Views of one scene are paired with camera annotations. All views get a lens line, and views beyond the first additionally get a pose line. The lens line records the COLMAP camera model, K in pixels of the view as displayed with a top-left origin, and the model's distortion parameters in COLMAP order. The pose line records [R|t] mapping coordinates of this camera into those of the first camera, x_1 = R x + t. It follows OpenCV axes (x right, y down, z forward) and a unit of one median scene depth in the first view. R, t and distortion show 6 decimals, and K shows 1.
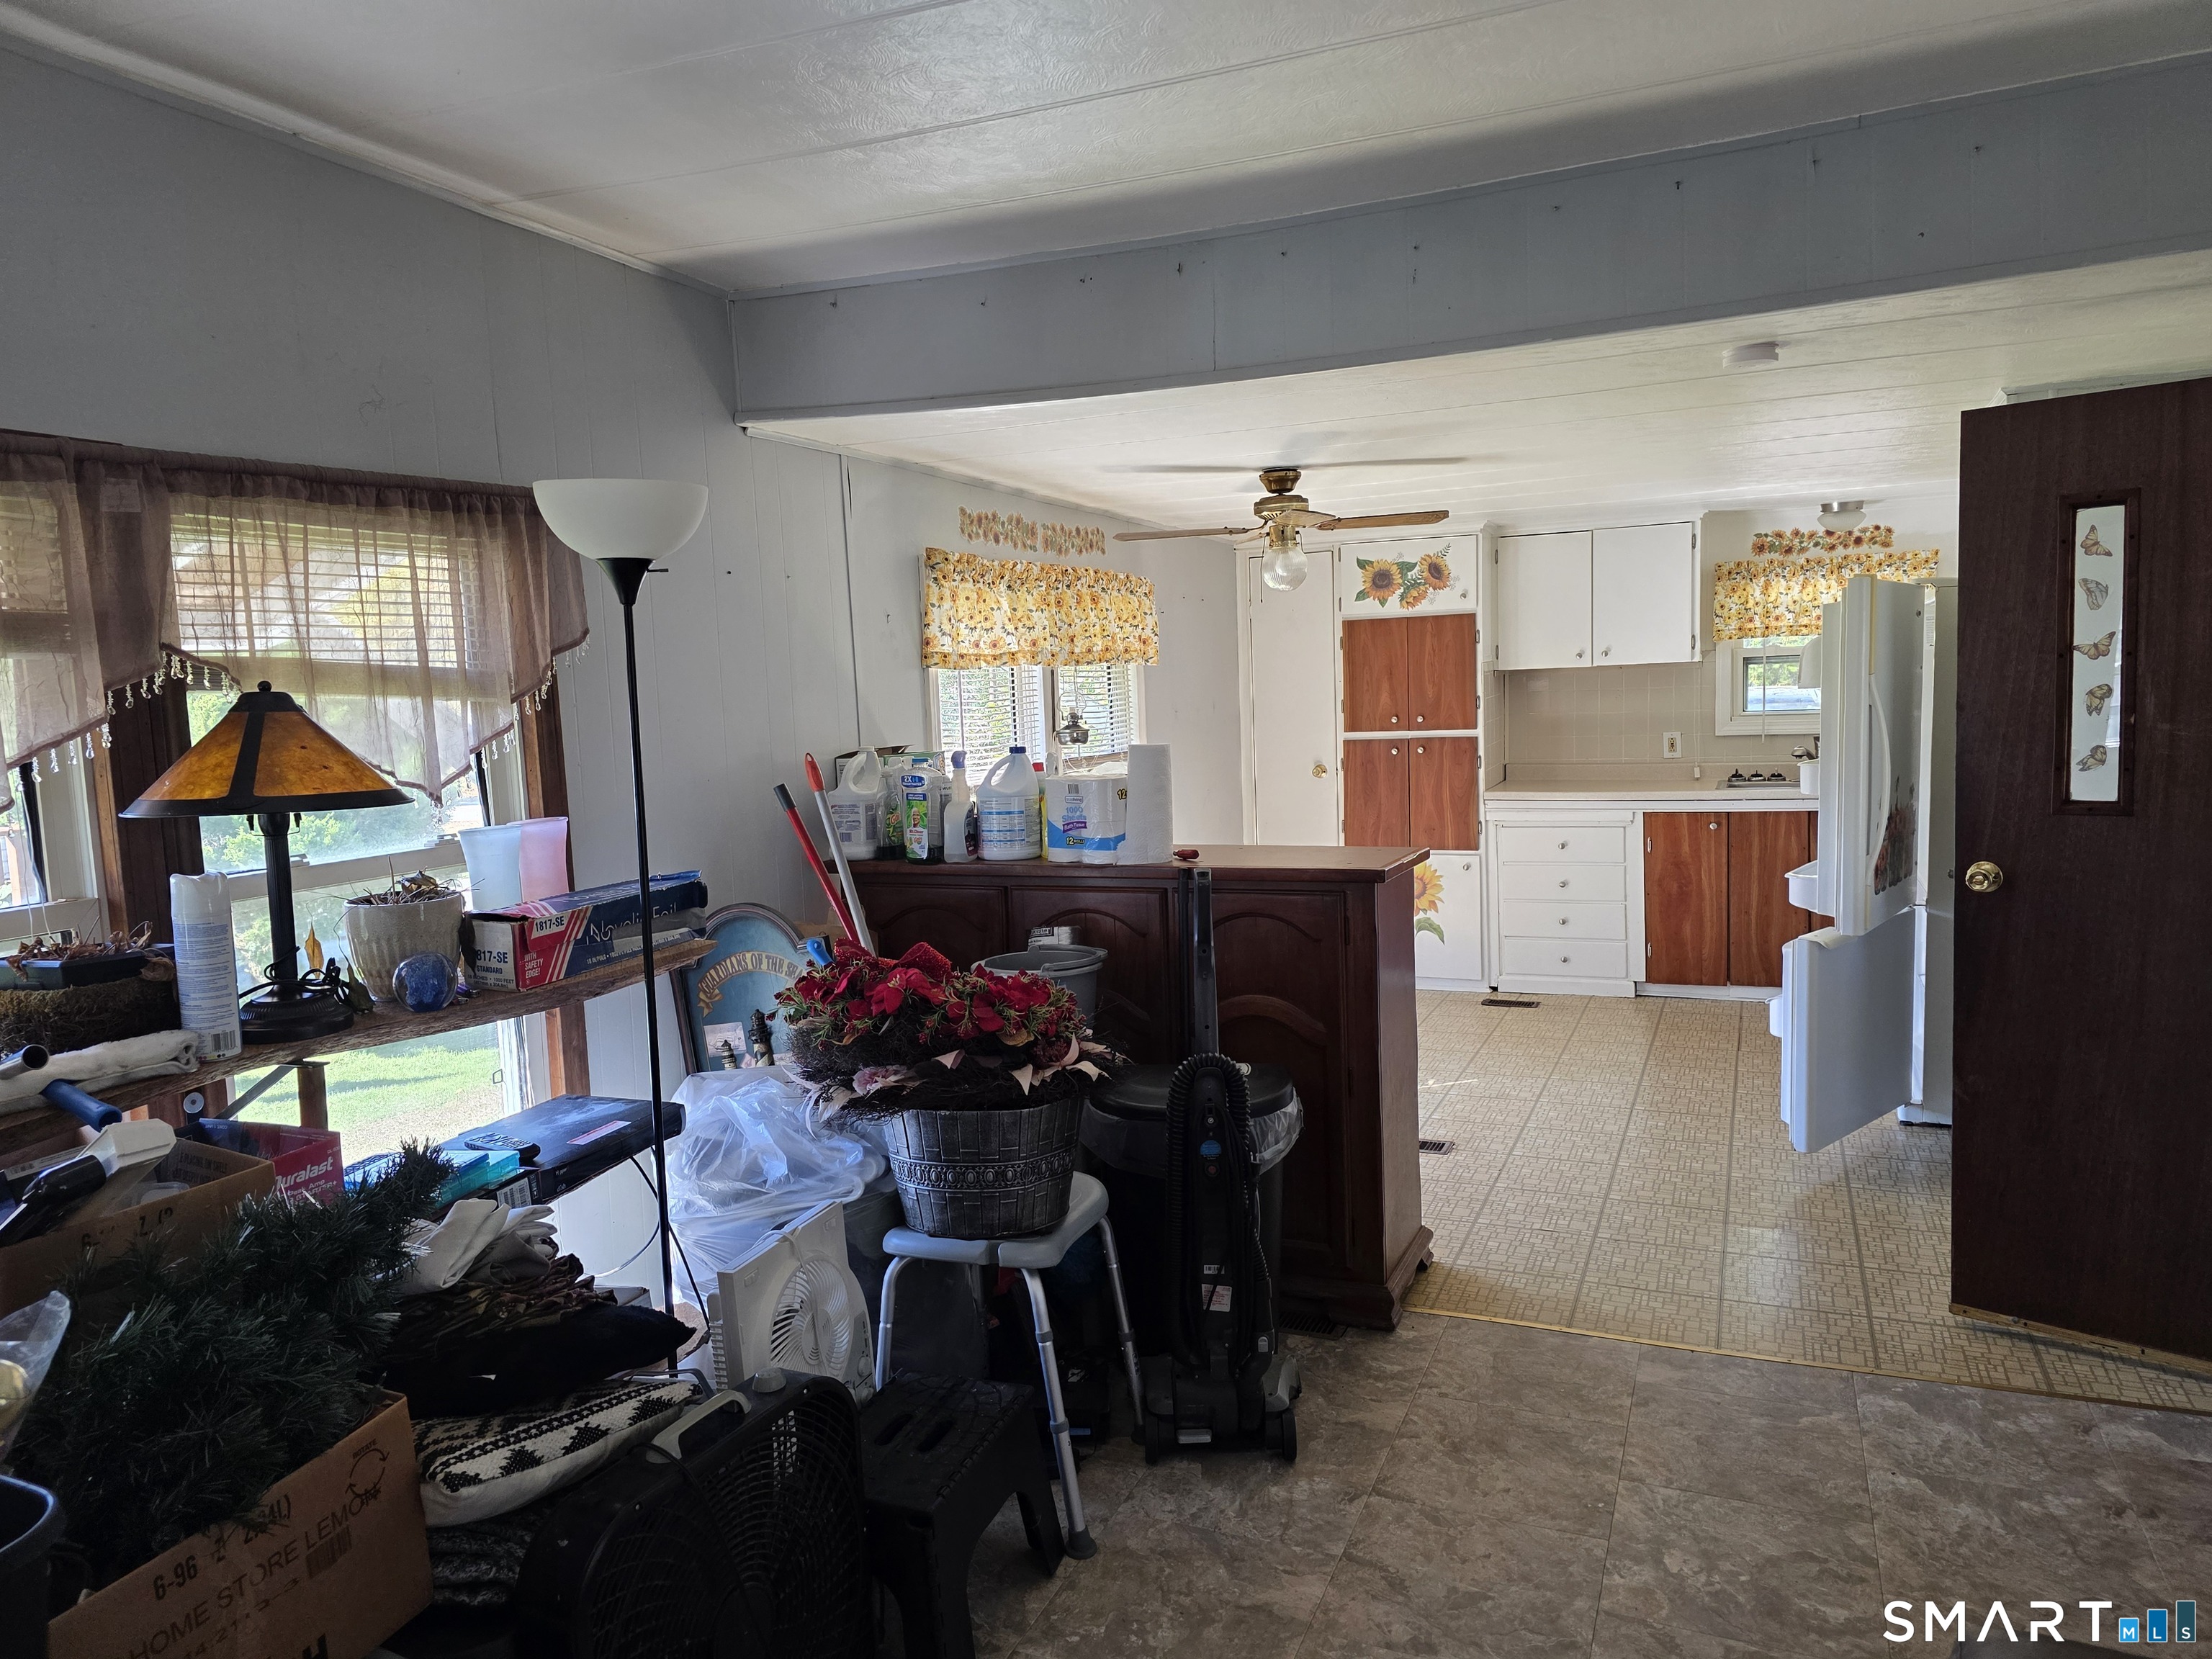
lens RADIAL K [[1480.3, 0, 1095.4], [0, 1480.3, 826.1], [0, 0, 1]] dist [0.048610, -0.048715]
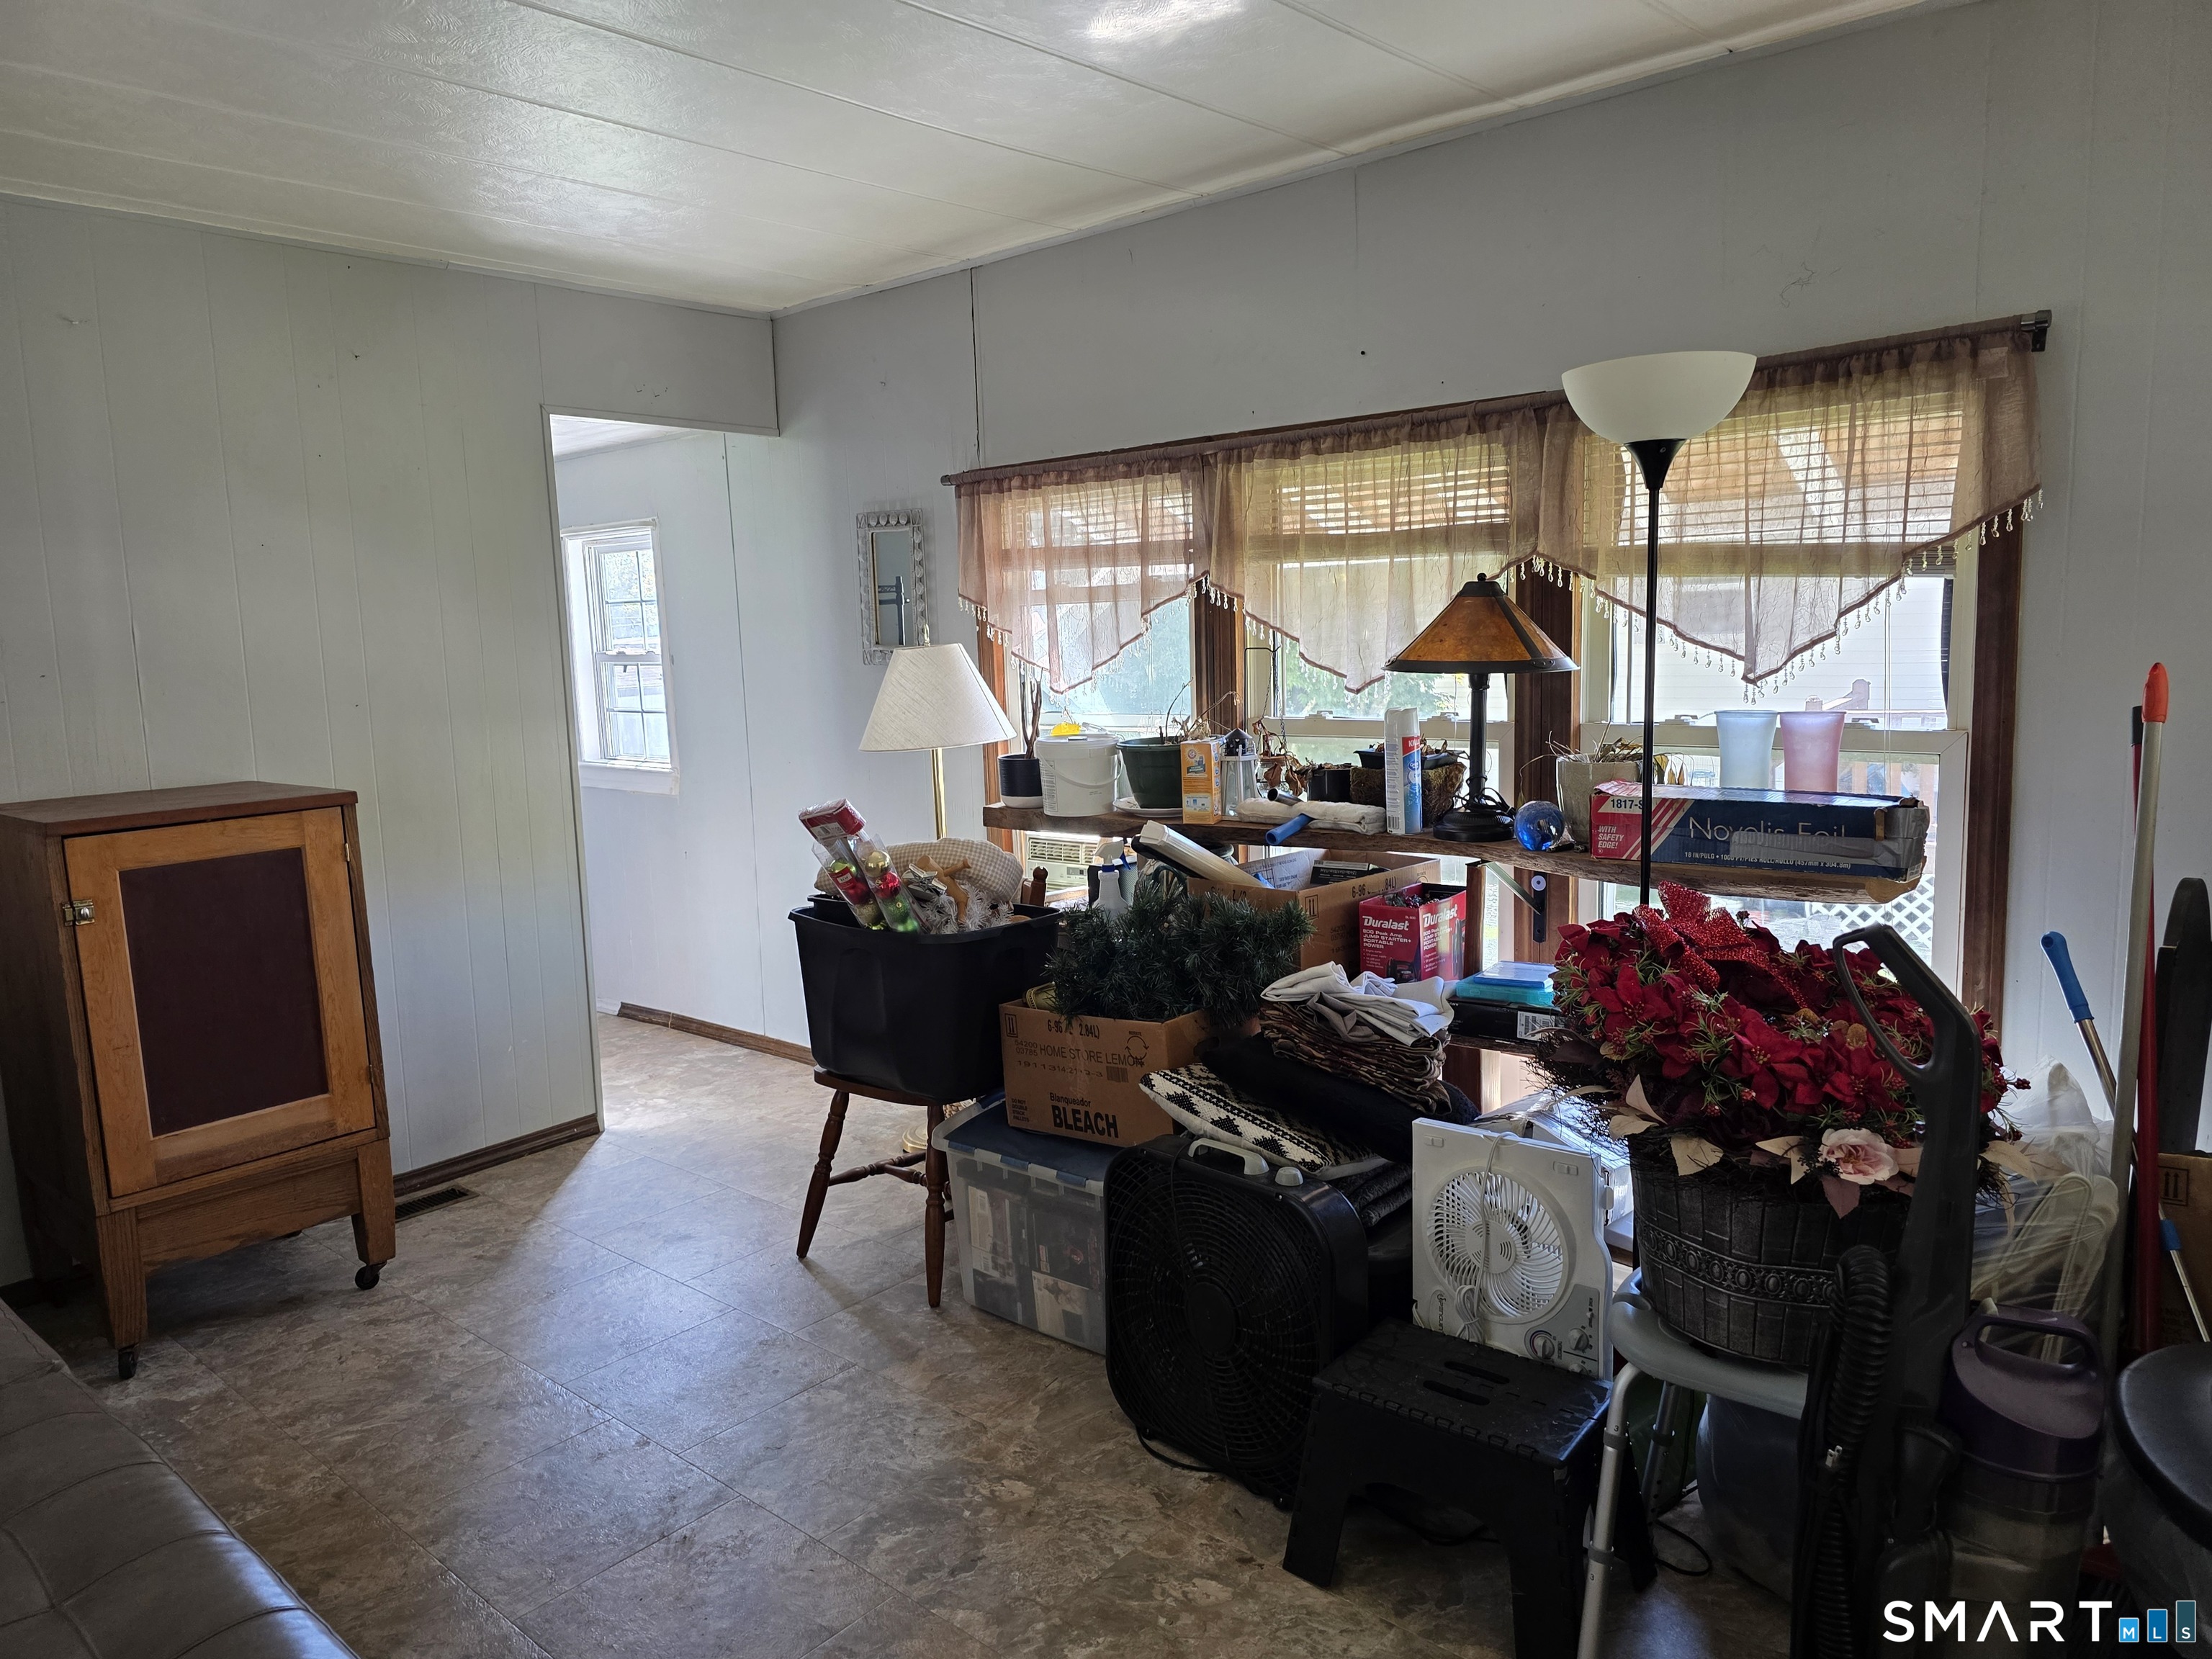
lens RADIAL K [[1468.9, 0, 1127.4], [0, 1468.9, 814.5], [0, 0, 1]] dist [0.070429, -0.072641]
pose [[-0.307737, 0.172953, -0.935620, 0.268427], [-0.051151, 0.978911, 0.197779, -0.043076], [0.950096, 0.108722, -0.292400, 0.365175]]
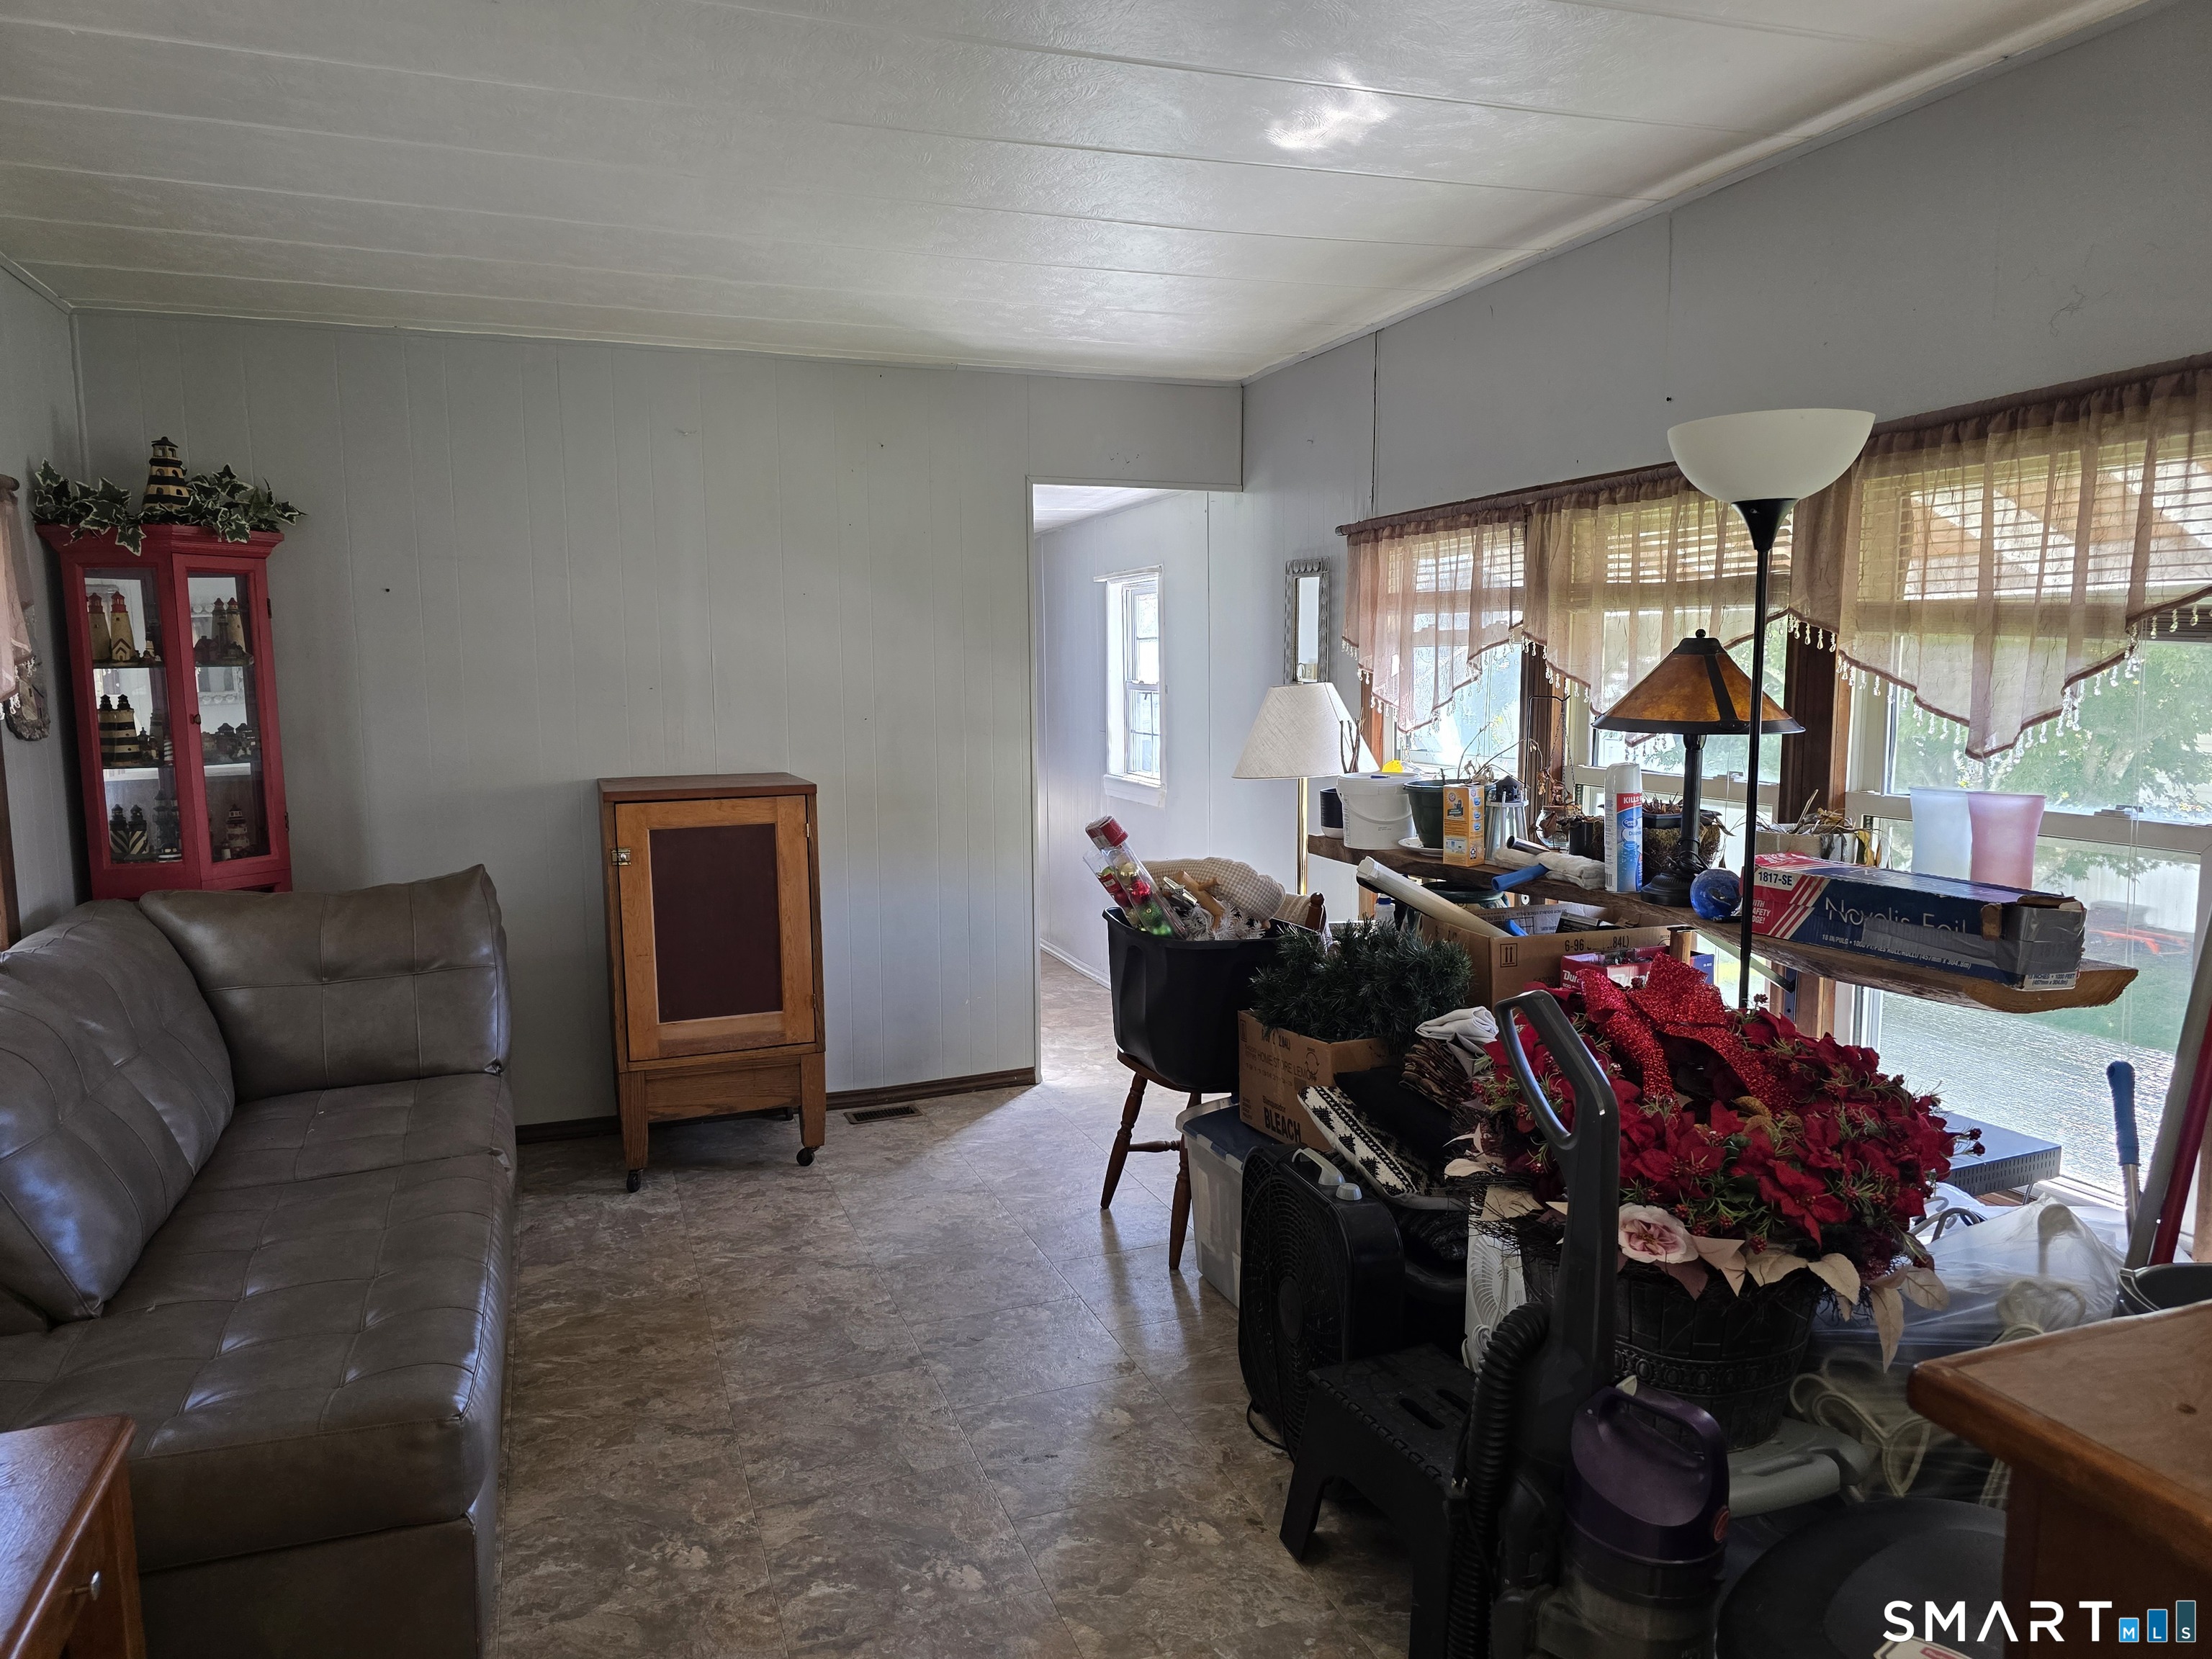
lens RADIAL K [[1463.0, 0, 1121.0], [0, 1463.0, 830.3], [0, 0, 1]] dist [0.062057, -0.060481]
pose [[-0.713887, 0.126924, -0.688662, 0.231053], [-0.031557, 0.976606, 0.212707, -0.060356], [0.699550, 0.173581, -0.693181, 0.516076]]
